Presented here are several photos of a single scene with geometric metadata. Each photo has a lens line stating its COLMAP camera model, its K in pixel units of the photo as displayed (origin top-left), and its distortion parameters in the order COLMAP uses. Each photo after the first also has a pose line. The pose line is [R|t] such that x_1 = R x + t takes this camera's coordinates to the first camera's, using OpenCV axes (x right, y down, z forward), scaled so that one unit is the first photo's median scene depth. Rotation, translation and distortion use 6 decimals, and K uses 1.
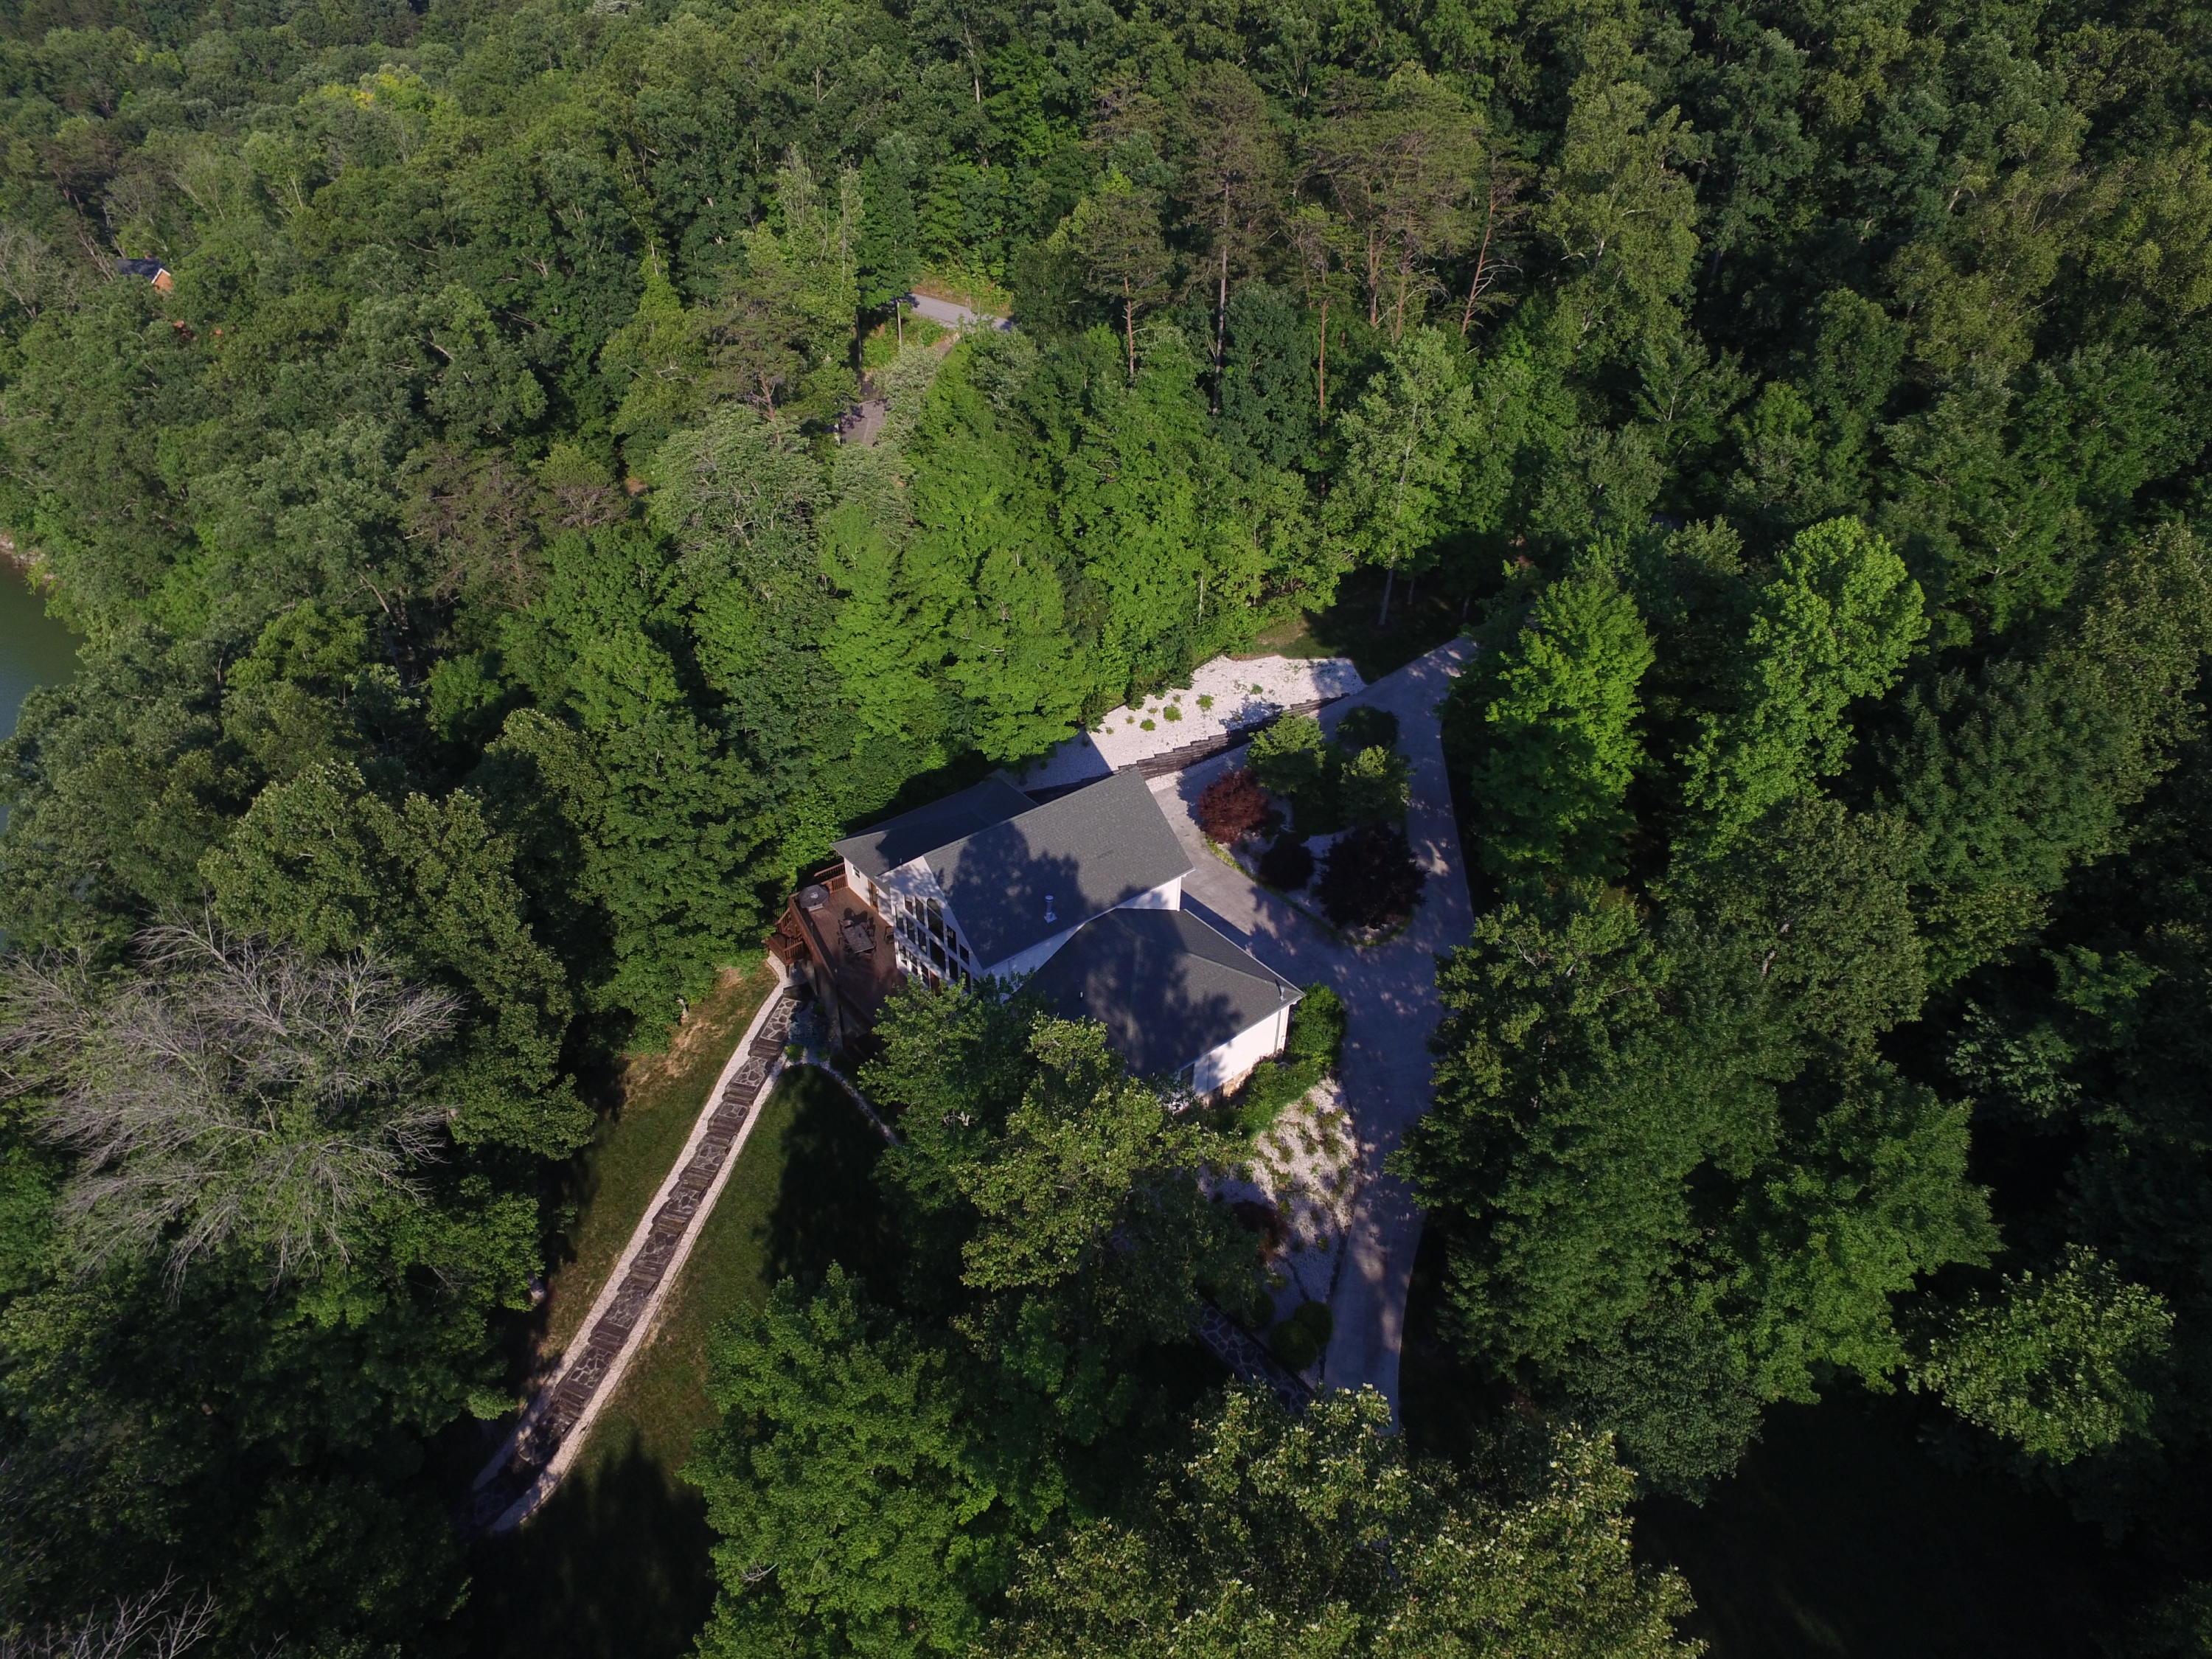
lens RADIAL K [[1291.1, 0, 1102.4], [0, 1291.1, 832.9], [0, 0, 1]] dist [-0.014089, 0.014560]
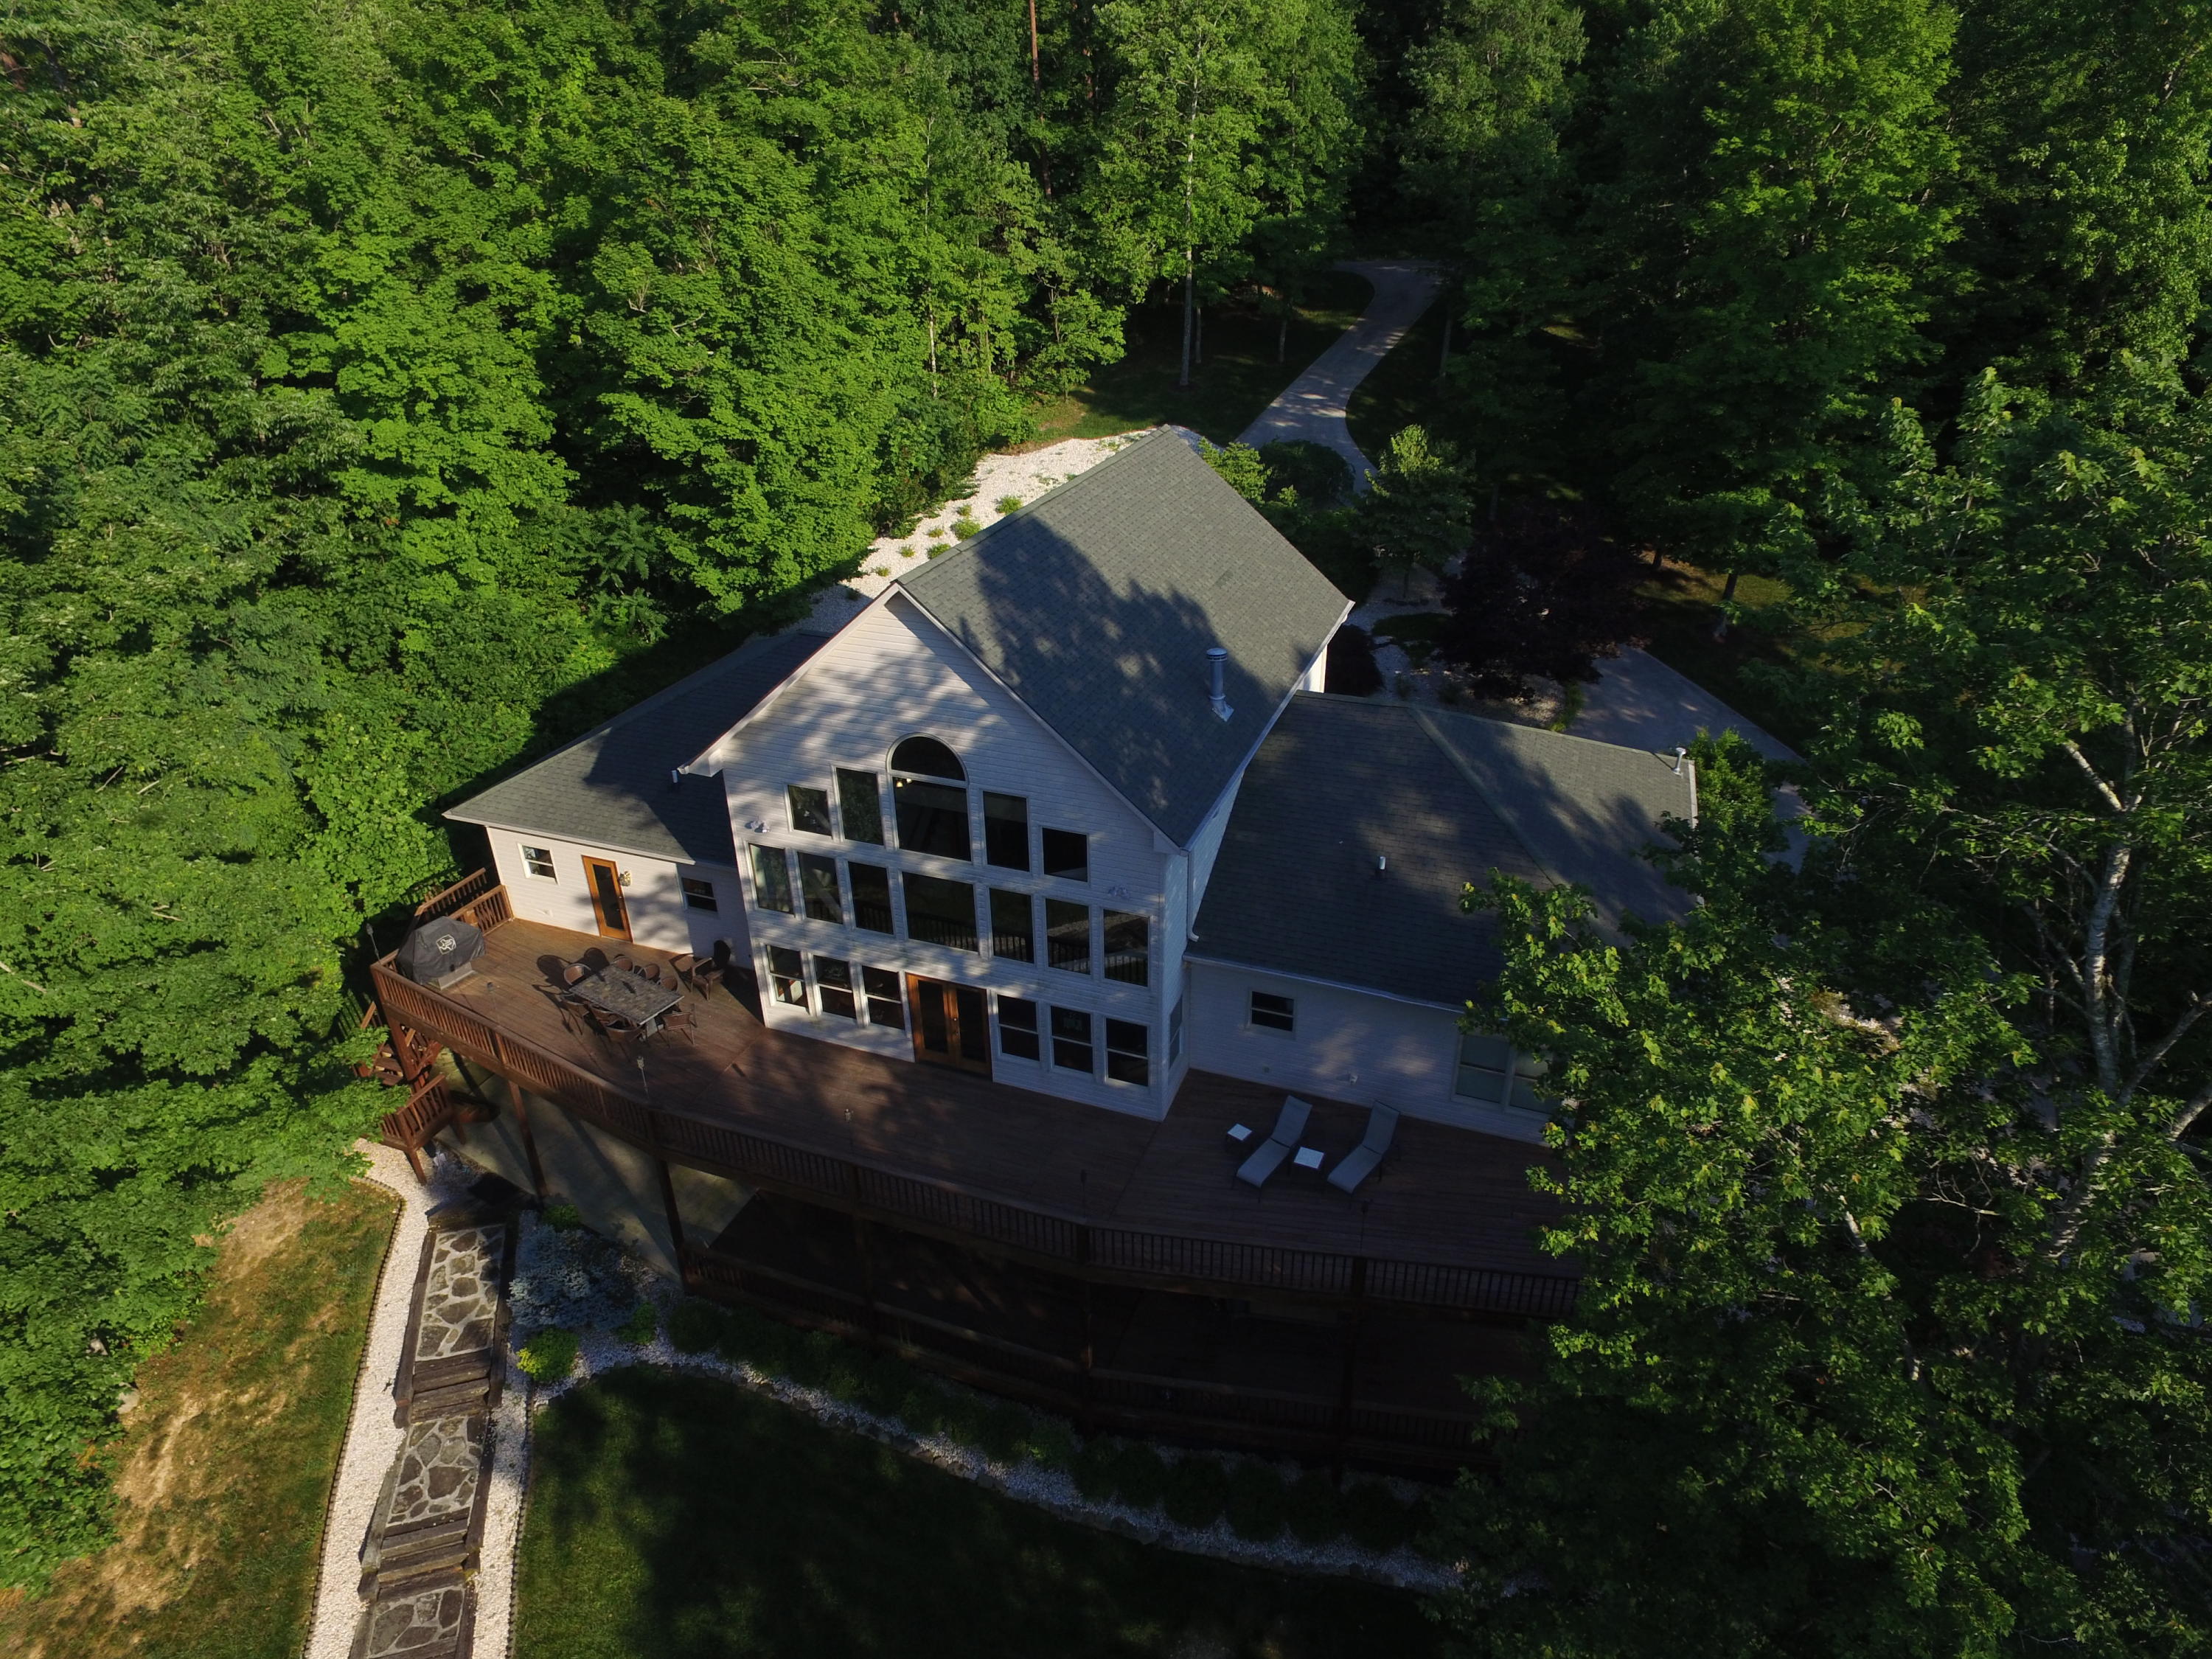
lens RADIAL K [[1291.1, 0, 1117.9], [0, 1291.1, 837.4], [0, 0, 1]] dist [-0.014089, 0.014560]
pose [[0.865024, -0.260966, 0.428520, -0.187592], [0.299945, 0.953636, -0.024720, 0.078929], [-0.402201, 0.149916, 0.903194, 0.522239]]
